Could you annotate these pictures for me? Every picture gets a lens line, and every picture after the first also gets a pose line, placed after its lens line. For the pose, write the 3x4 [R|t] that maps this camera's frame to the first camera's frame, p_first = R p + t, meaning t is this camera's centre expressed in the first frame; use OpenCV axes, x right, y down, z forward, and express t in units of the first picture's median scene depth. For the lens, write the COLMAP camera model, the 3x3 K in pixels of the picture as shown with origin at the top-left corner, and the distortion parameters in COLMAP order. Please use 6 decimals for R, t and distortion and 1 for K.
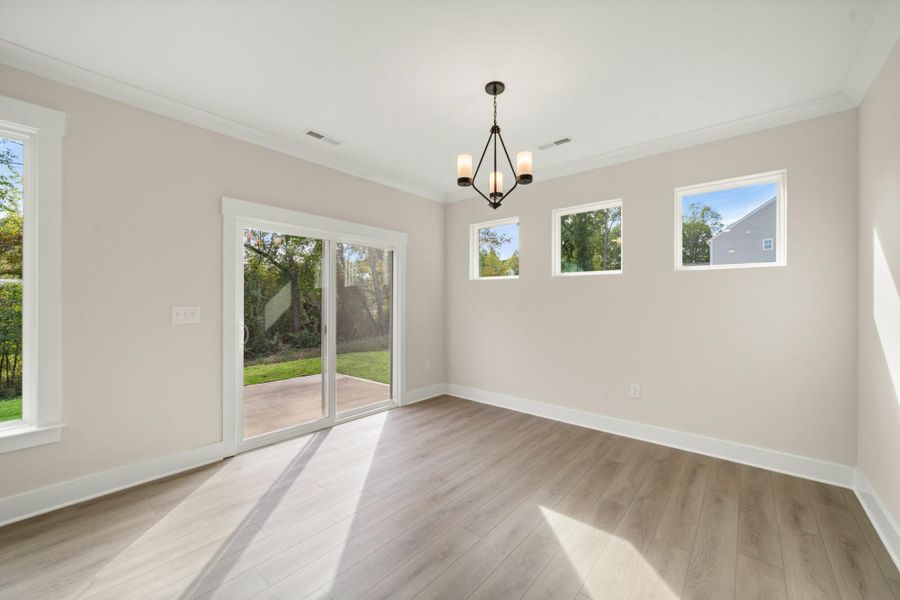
lens RADIAL K [[349.1, 0, 455.6], [0, 349.1, 297.7], [0, 0, 1]] dist [-0.008928, 0.000219]
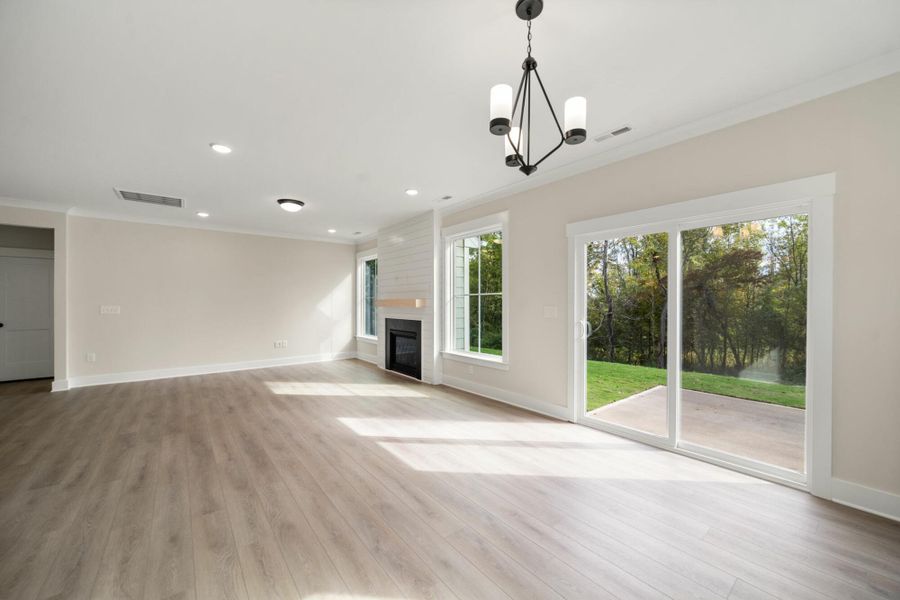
lens RADIAL K [[349.5, 0, 459.8], [0, 349.5, 302.9], [0, 0, 1]] dist [-0.004425, 0.000239]
pose [[-0.180620, 0.005594, -0.983537, 0.749954], [0.013011, 0.999910, 0.003298, 0.001534], [0.983467, -0.012201, -0.180677, 0.871158]]
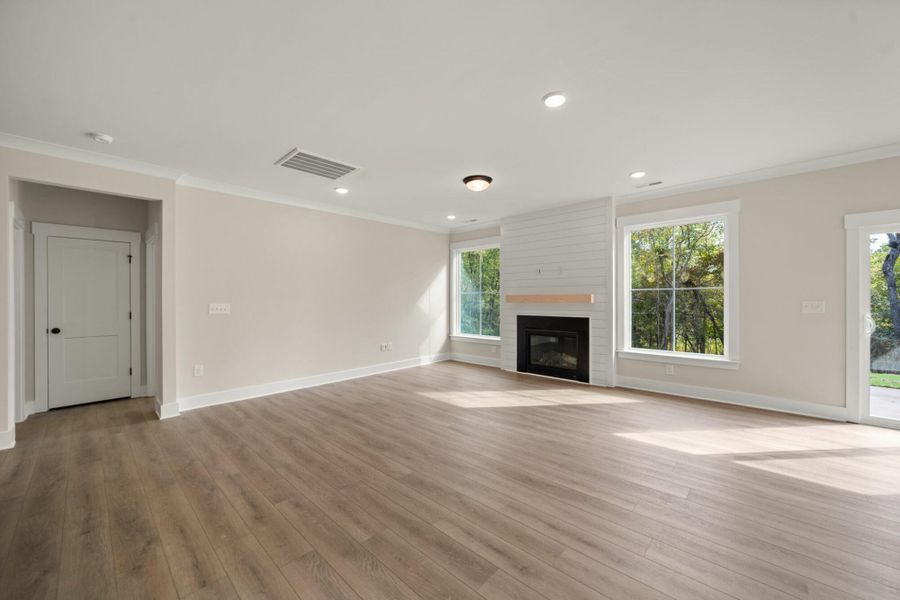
lens RADIAL K [[349.1, 0, 455.6], [0, 349.1, 297.7], [0, 0, 1]] dist [-0.008928, 0.000219]
pose [[-0.031229, 0.003331, -0.999507, 0.659767], [0.016341, 0.999862, 0.002822, -0.015593], [0.999379, -0.016245, -0.031279, -0.403365]]
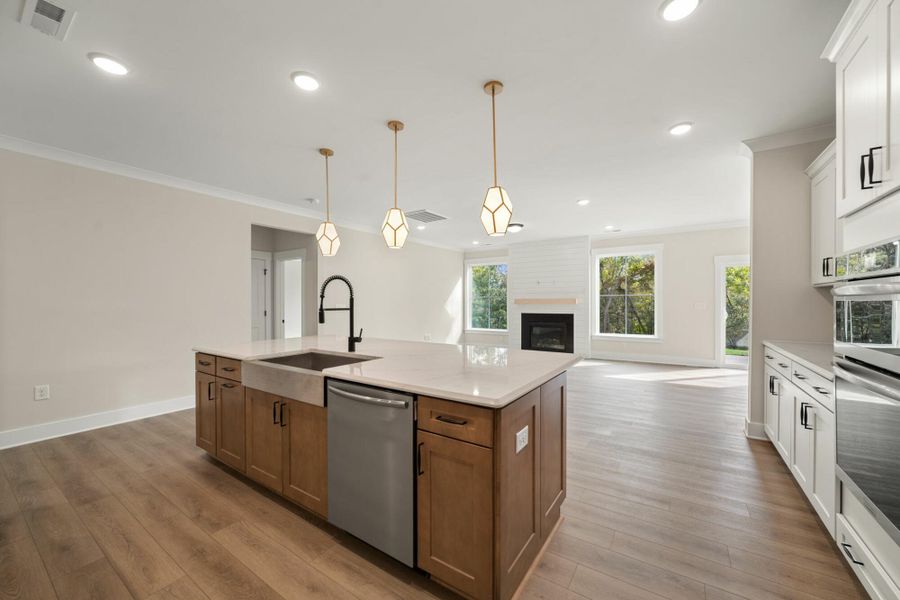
lens RADIAL K [[359.8, 0, 450.0], [0, 359.8, 300.0], [0, 0, 1]] dist [-0.000970, 0.000239]
pose [[0.133774, -0.001171, -0.991011, 1.562702], [0.015370, 0.999881, 0.000893, -0.021880], [0.990893, -0.015351, 0.133777, -1.153777]]
